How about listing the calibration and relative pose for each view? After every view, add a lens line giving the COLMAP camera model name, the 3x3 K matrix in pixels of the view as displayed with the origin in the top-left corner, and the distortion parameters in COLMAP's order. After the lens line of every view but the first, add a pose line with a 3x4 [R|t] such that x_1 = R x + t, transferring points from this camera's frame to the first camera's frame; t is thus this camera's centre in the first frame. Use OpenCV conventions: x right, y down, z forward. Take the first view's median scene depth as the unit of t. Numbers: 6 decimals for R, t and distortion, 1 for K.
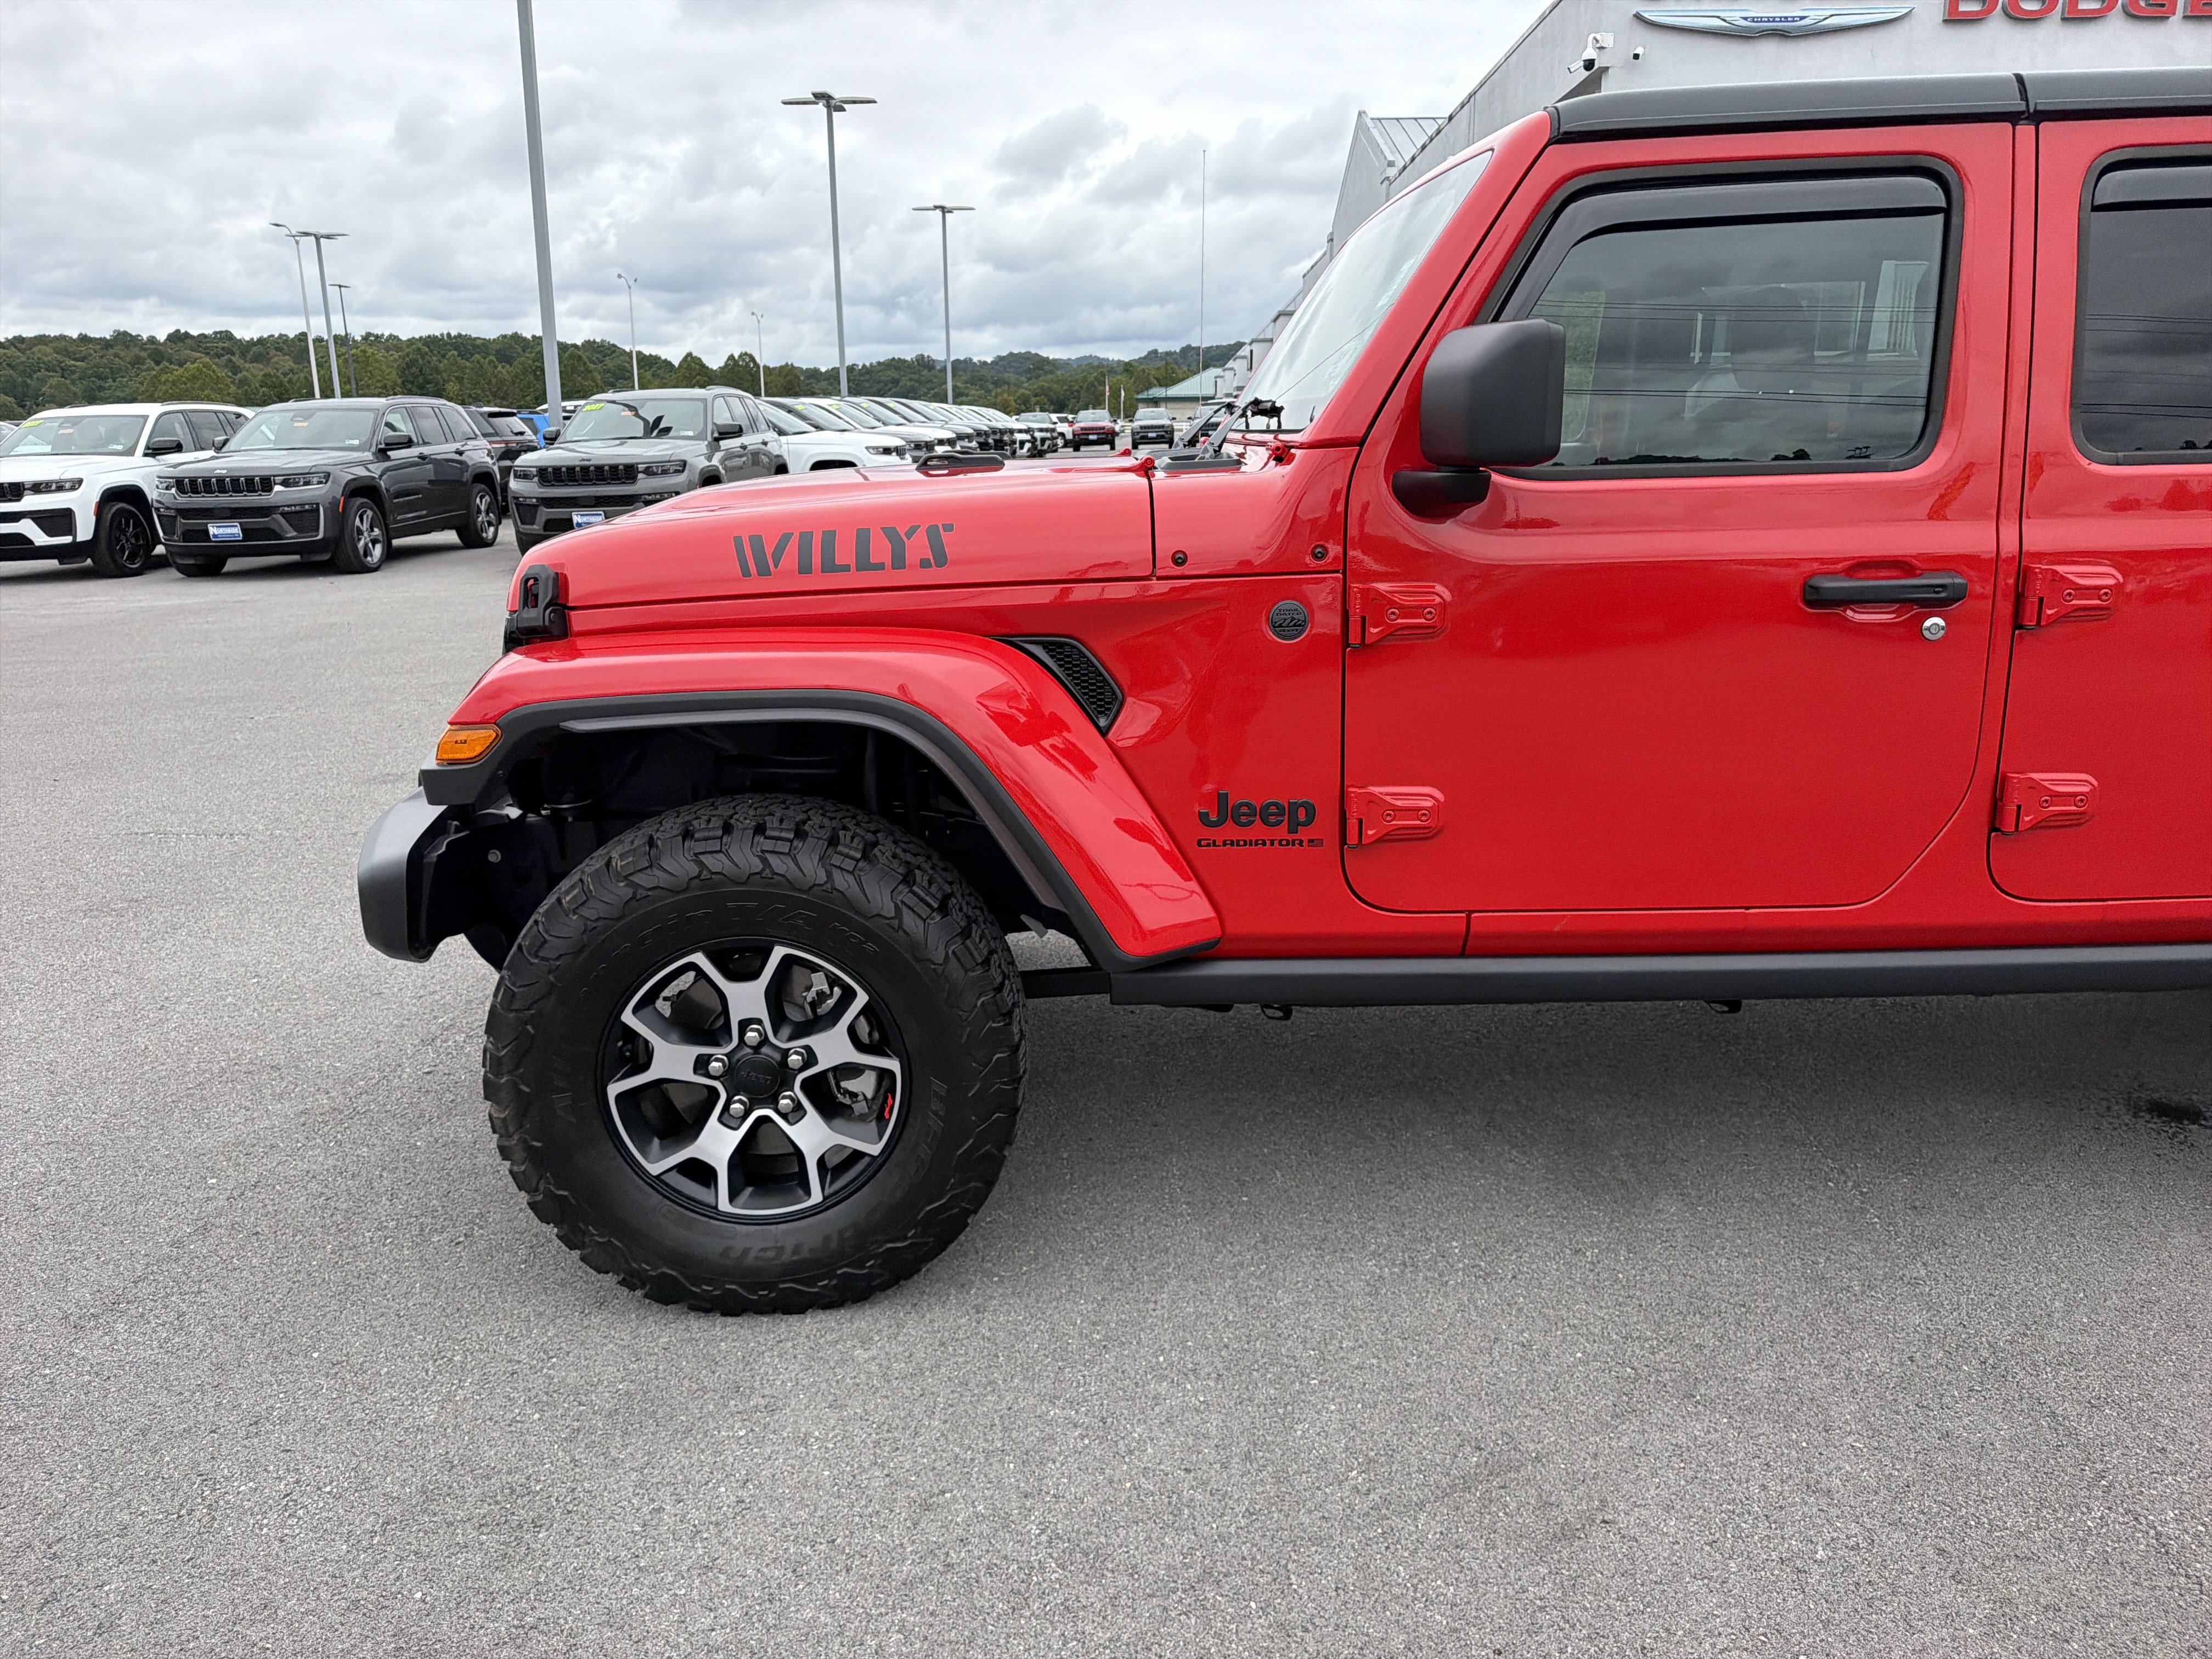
lens RADIAL K [[1570.8, 0, 1111.0], [0, 1570.8, 832.7], [0, 0, 1]] dist [0.031449, -0.042767]
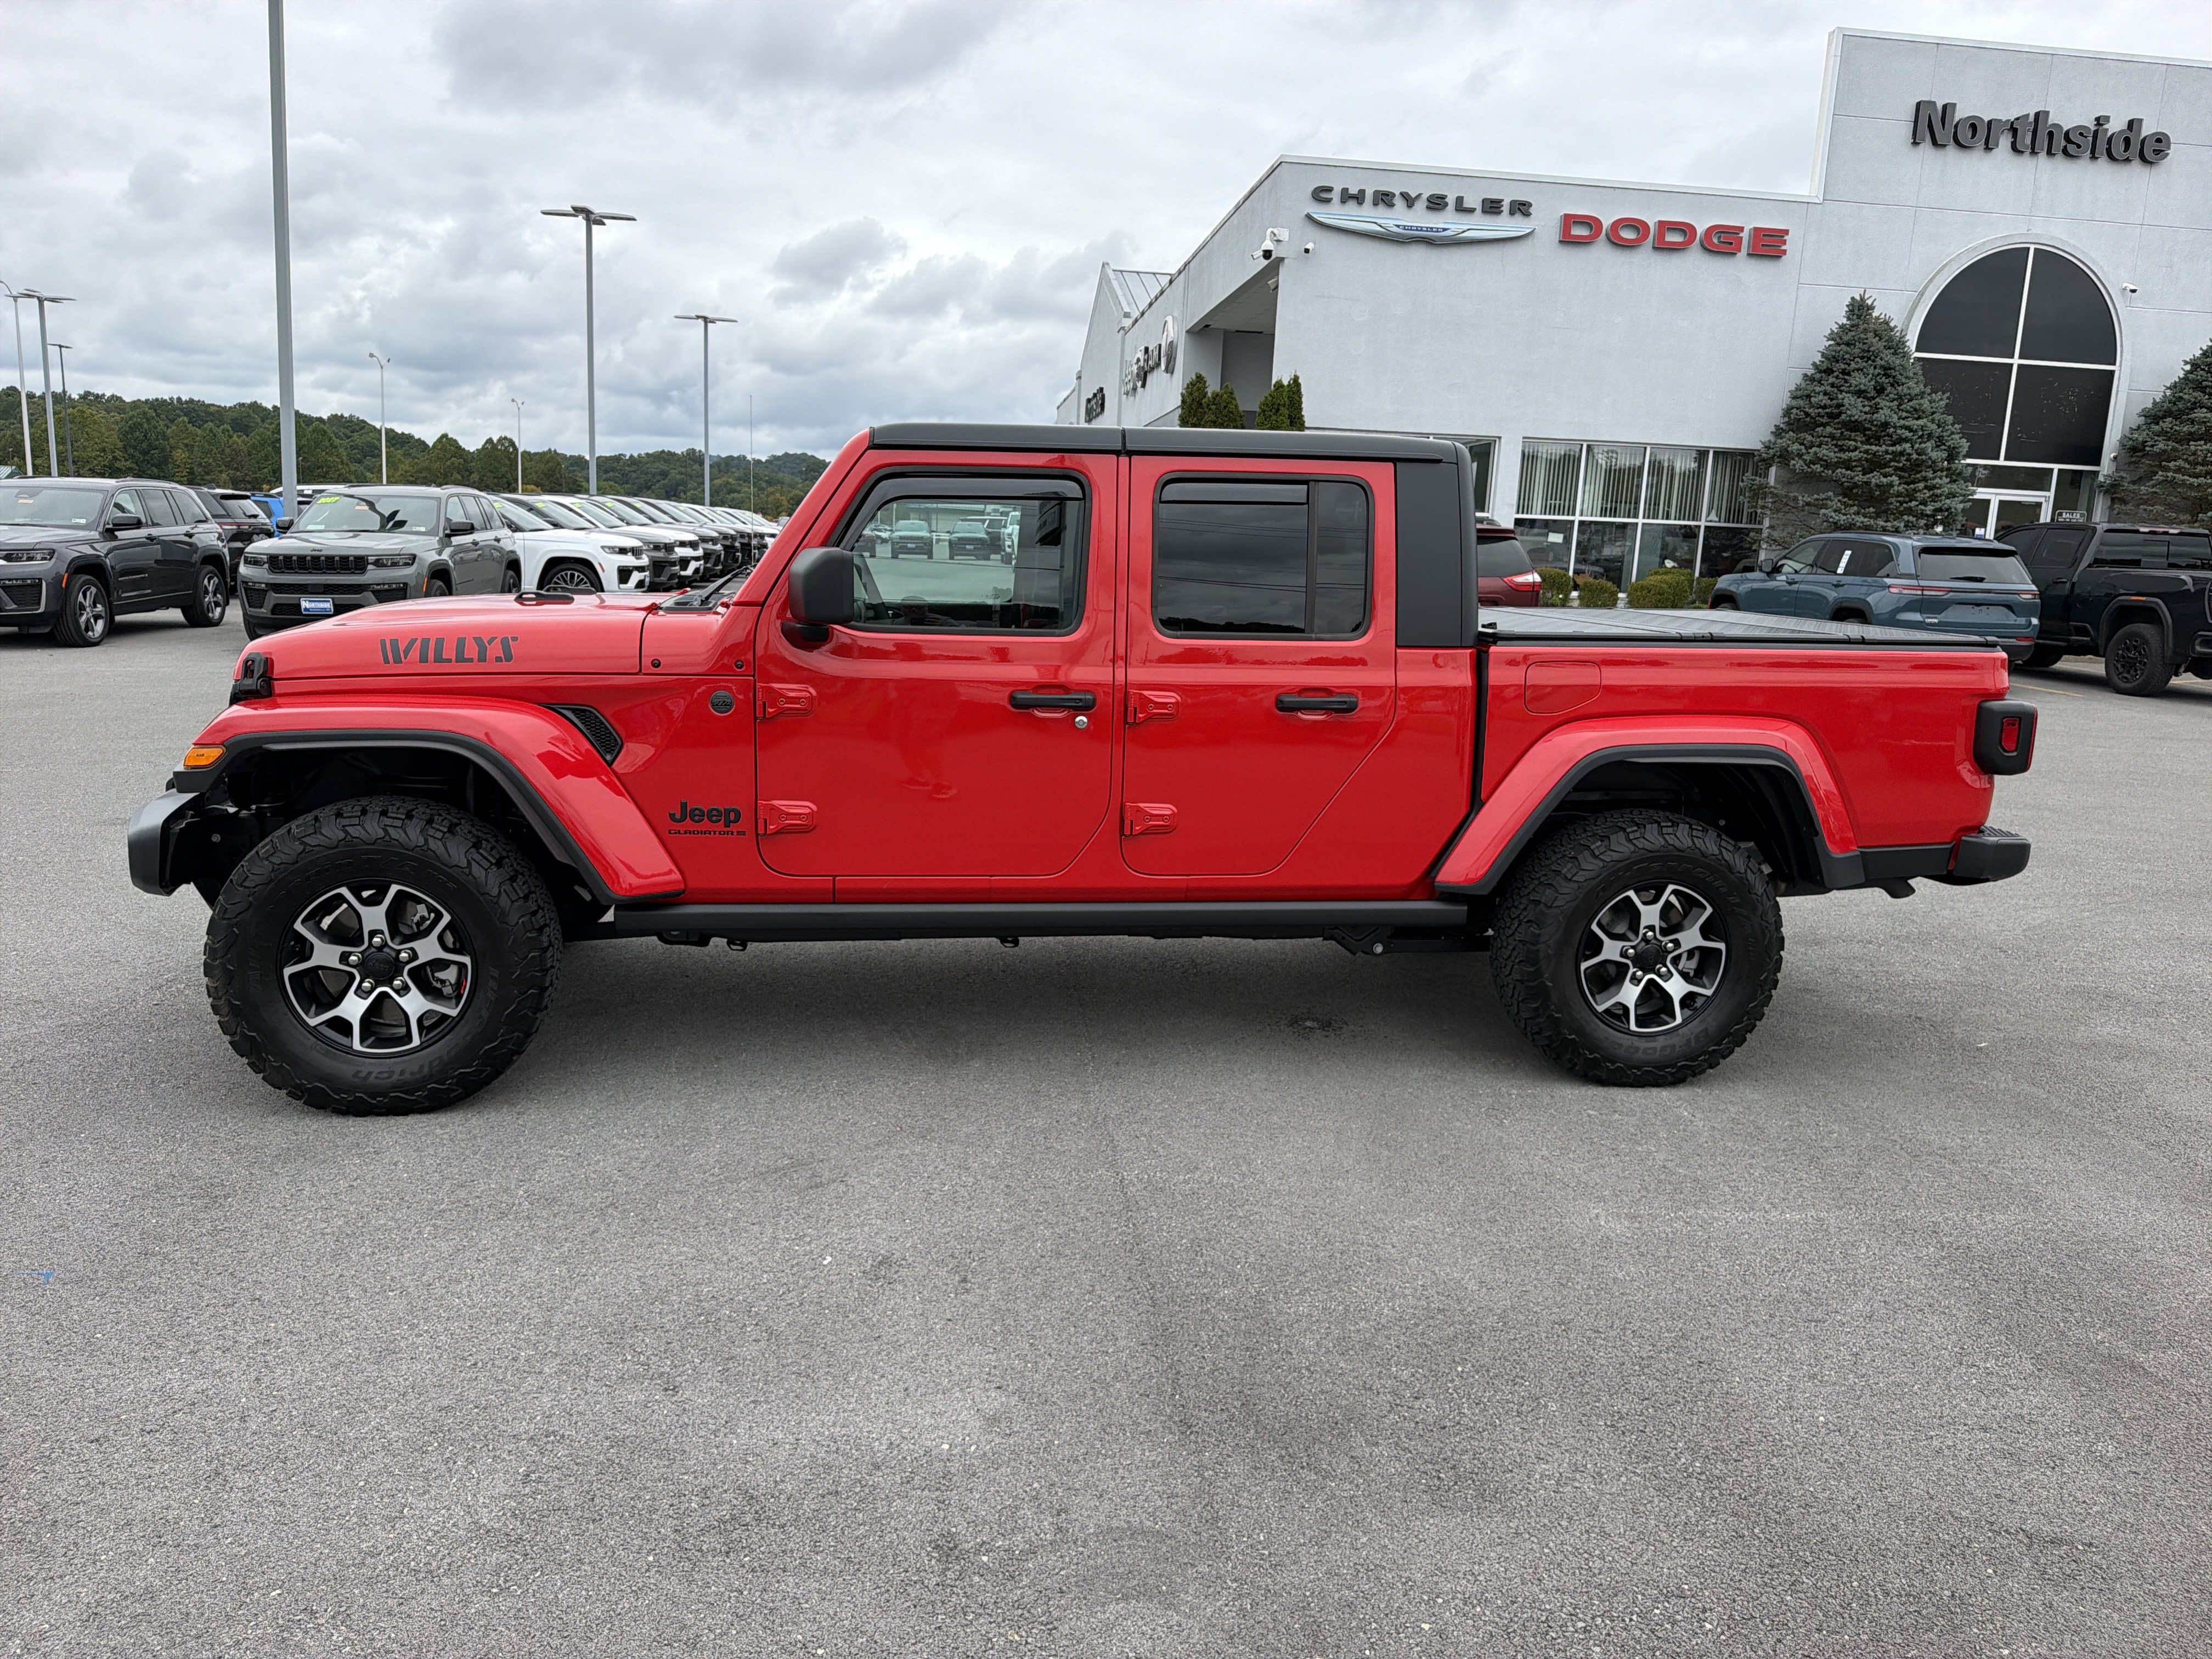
lens RADIAL K [[1570.8, 0, 1125.1], [0, 1570.8, 839.8], [0, 0, 1]] dist [0.031449, -0.042767]
pose [[0.987849, 0.023685, 0.153600, 0.044637], [-0.014032, 0.997875, -0.063623, 0.018032], [-0.154780, 0.060695, 0.986083, -0.117692]]
